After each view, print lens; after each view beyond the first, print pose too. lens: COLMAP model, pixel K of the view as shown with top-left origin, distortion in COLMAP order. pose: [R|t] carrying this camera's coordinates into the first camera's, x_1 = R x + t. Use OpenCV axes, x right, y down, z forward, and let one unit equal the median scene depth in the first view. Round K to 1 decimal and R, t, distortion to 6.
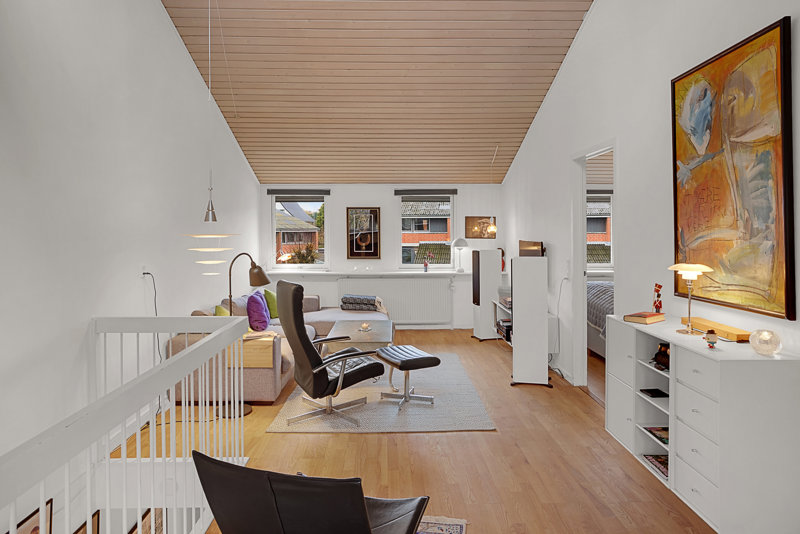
lens RADIAL K [[541.8, 0, 400.7], [0, 541.8, 266.2], [0, 0, 1]] dist [0.001185, 0.000204]
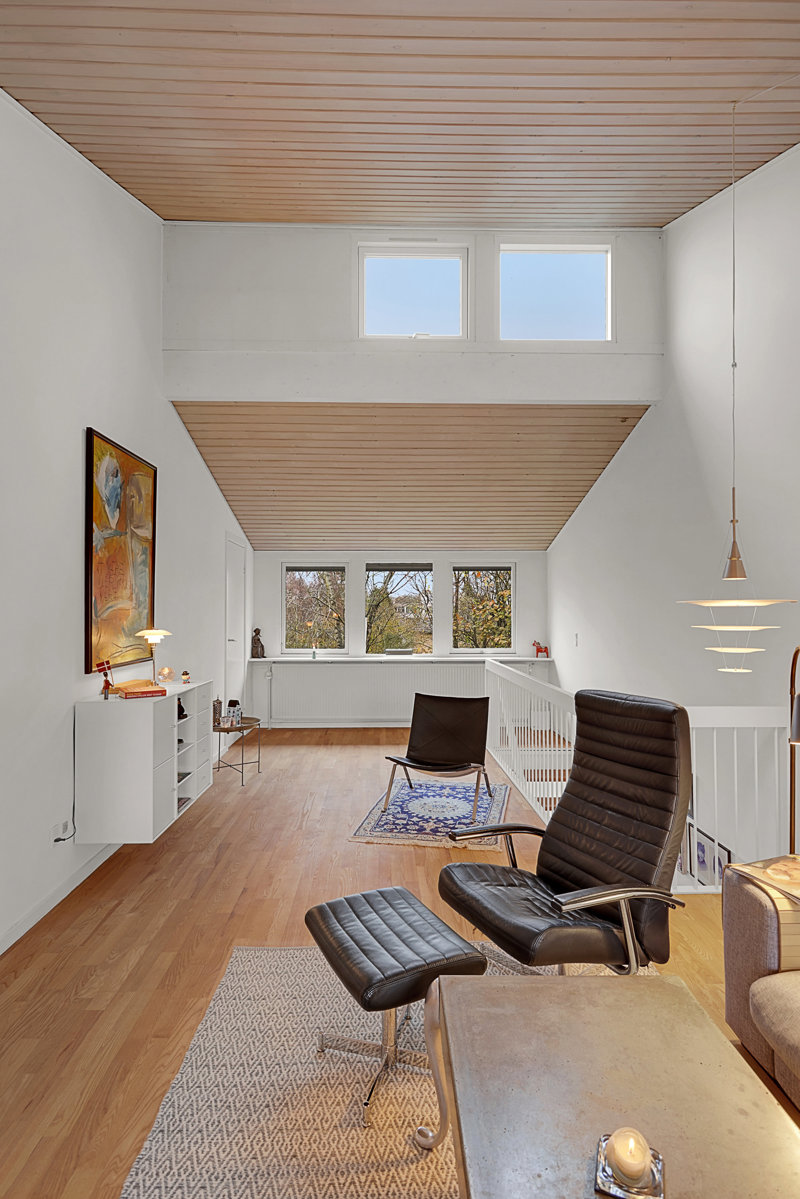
lens RADIAL K [[812.0, 0, 399.8], [0, 812.0, 600.0], [0, 0, 1]] dist [0.001185, 0.000204]
pose [[-0.999992, 0.001970, -0.003560, 0.010316], [0.001809, 0.998996, 0.044759, -0.131641], [0.003645, 0.044752, -0.998991, 2.475254]]
